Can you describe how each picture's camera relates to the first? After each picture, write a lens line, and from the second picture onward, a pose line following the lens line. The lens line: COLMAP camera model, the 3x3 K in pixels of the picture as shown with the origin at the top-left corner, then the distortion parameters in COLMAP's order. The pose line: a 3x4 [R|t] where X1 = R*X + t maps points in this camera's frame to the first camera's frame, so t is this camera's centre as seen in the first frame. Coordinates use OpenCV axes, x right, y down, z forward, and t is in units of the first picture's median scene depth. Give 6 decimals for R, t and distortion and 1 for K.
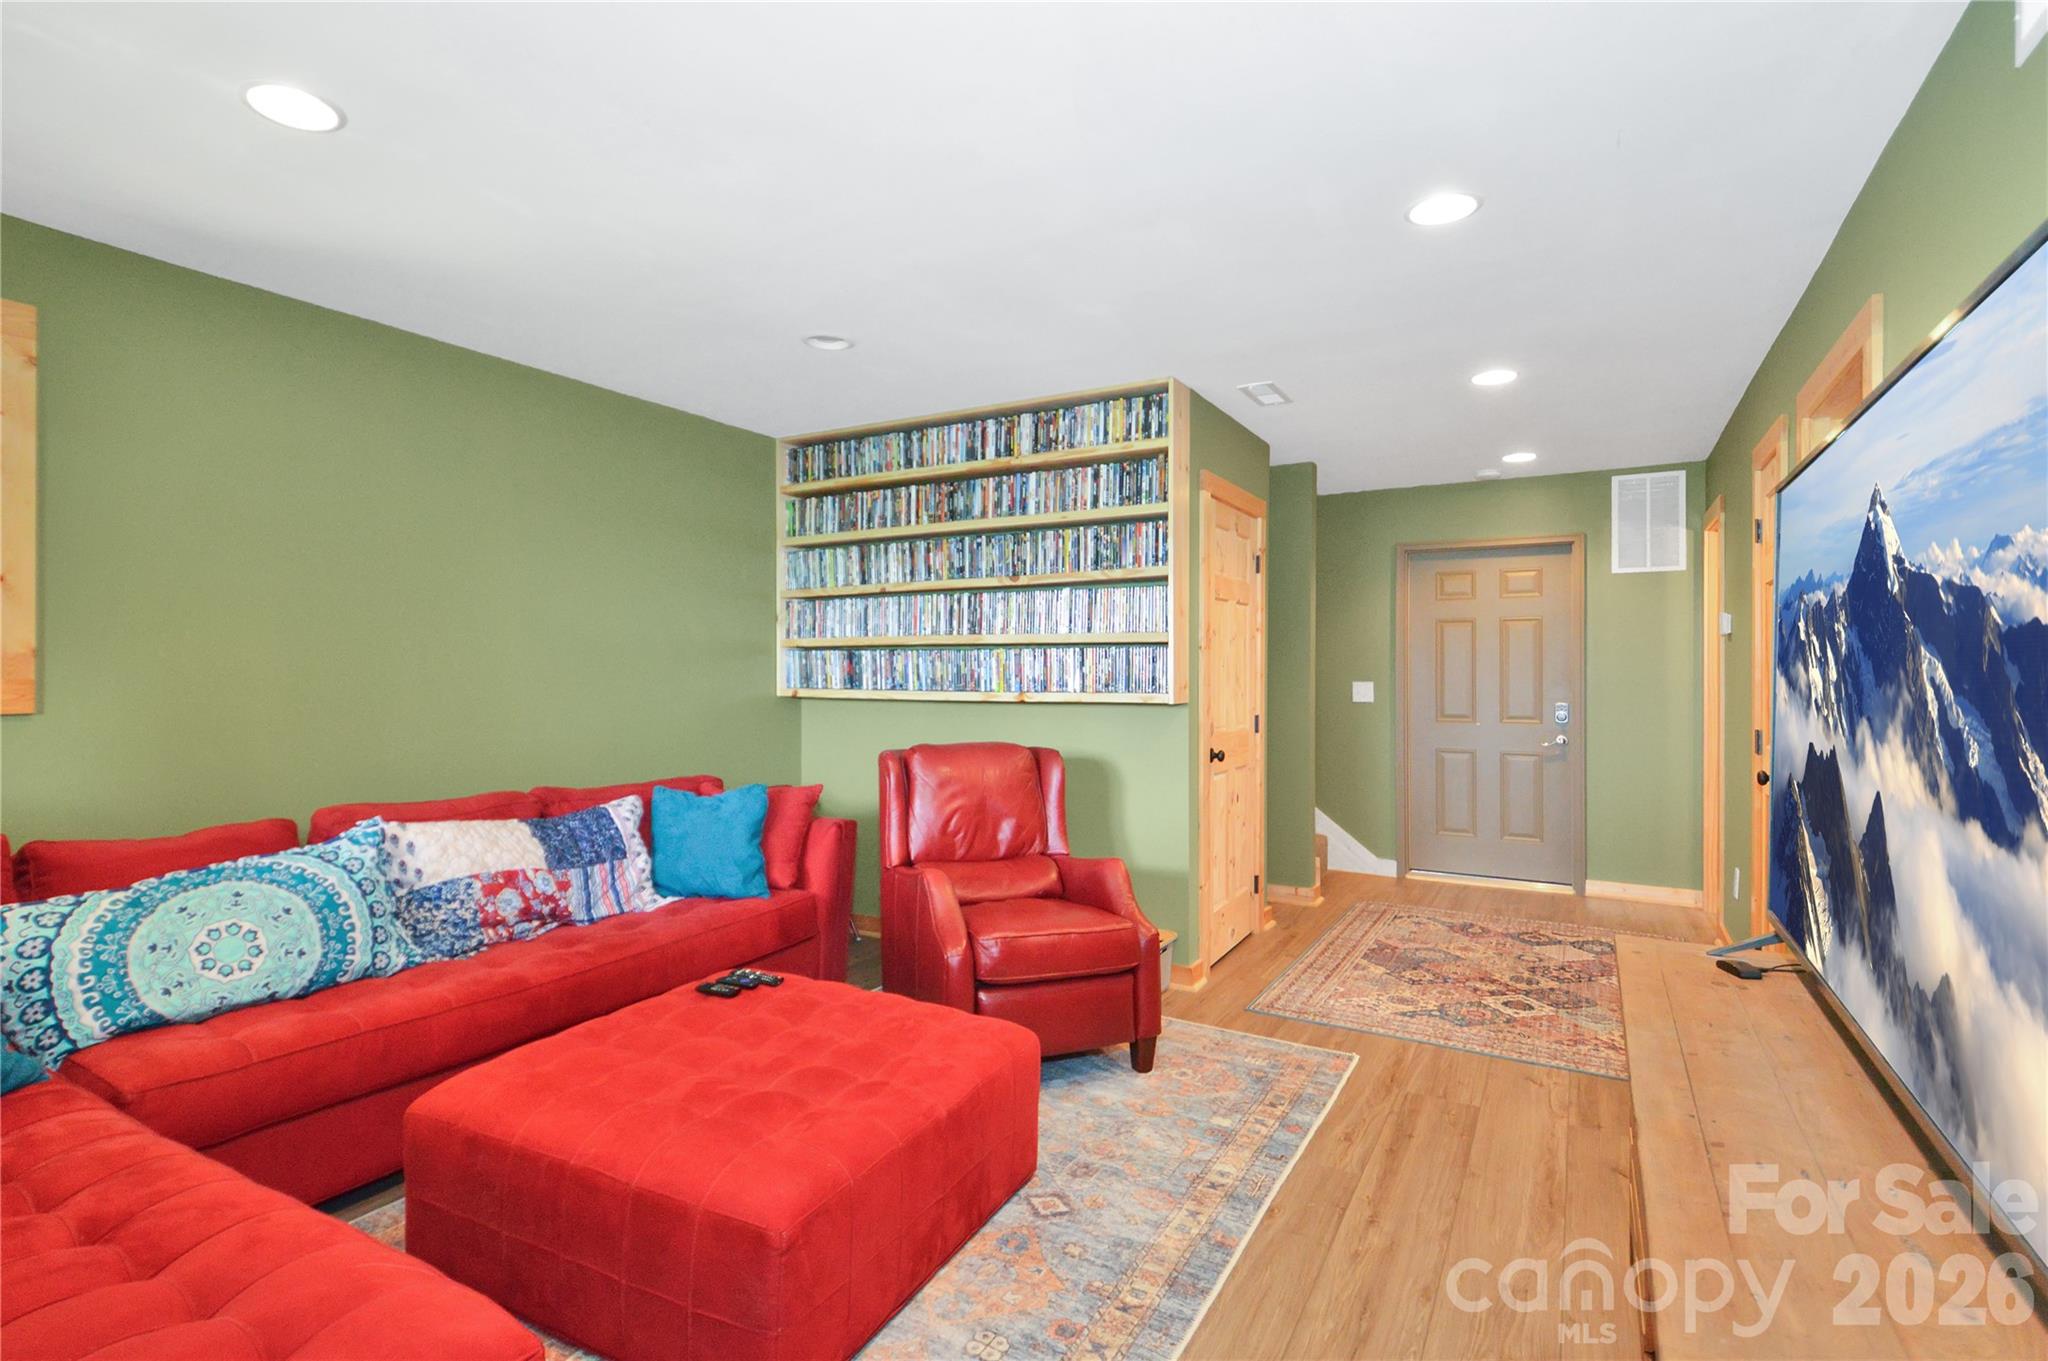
lens RADIAL K [[992.0, 0, 988.2], [0, 992.0, 678.3], [0, 0, 1]] dist [0.000261, -0.000722]
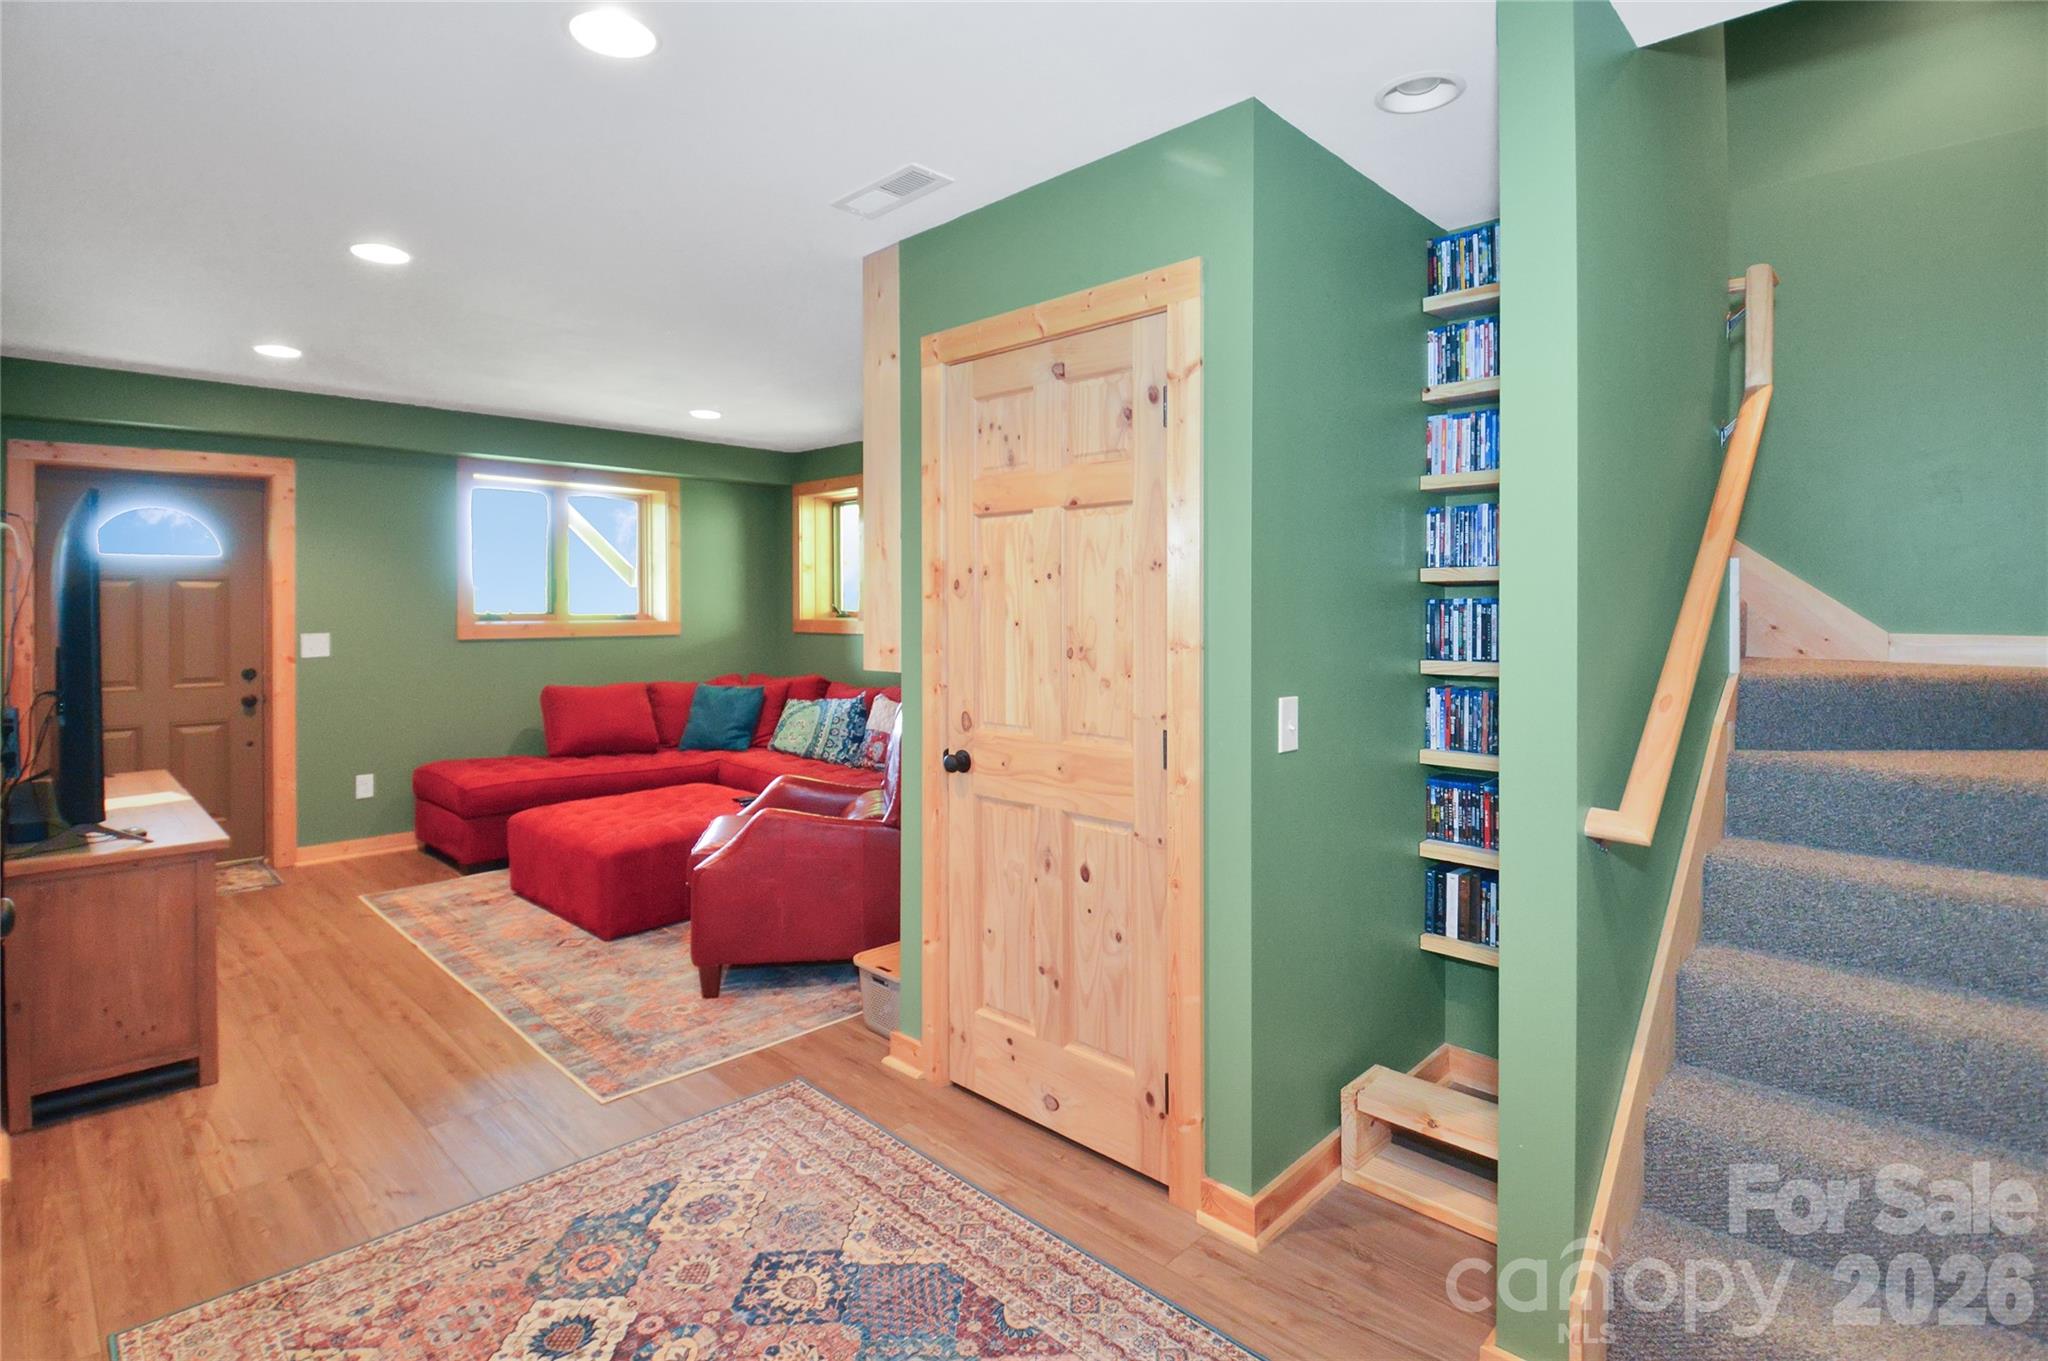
lens RADIAL K [[992.0, 0, 988.2], [0, 992.0, 678.3], [0, 0, 1]] dist [0.000261, -0.000722]
pose [[-0.246021, 0.081602, -0.965823, 0.956069], [0.001964, 0.996490, 0.083692, -0.034545], [0.969262, 0.018693, -0.245318, 1.355488]]
